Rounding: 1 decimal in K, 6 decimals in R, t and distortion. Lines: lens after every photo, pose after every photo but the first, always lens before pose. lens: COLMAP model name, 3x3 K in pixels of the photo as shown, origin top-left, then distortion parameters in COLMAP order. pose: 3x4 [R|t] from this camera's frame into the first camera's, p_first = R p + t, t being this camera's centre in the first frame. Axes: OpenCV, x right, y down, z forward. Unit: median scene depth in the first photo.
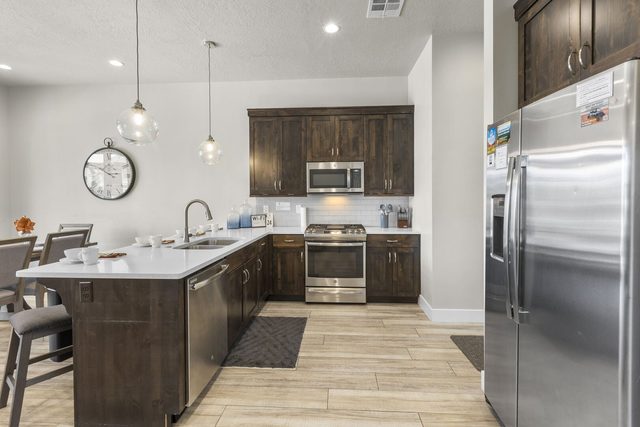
lens RADIAL K [[294.0, 0, 322.9], [0, 294.0, 204.5], [0, 0, 1]] dist [-0.003983, 0.000918]
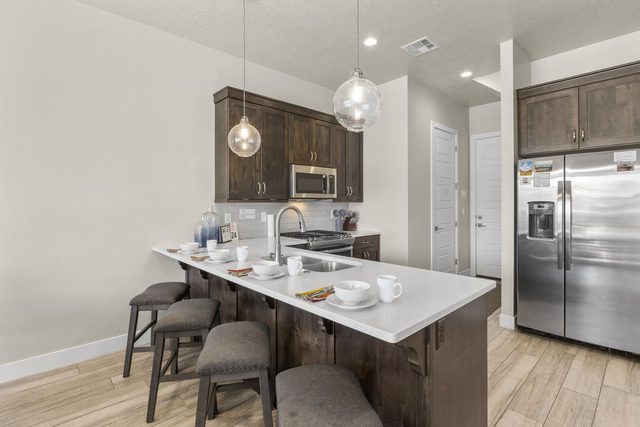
lens RADIAL K [[294.0, 0, 326.2], [0, 294.0, 209.4], [0, 0, 1]] dist [-0.003983, 0.000918]
pose [[0.687694, -0.011513, 0.725910, -0.633300], [0.015965, 0.999872, 0.000734, -0.004078], [-0.725825, 0.011084, 0.687790, 0.306126]]
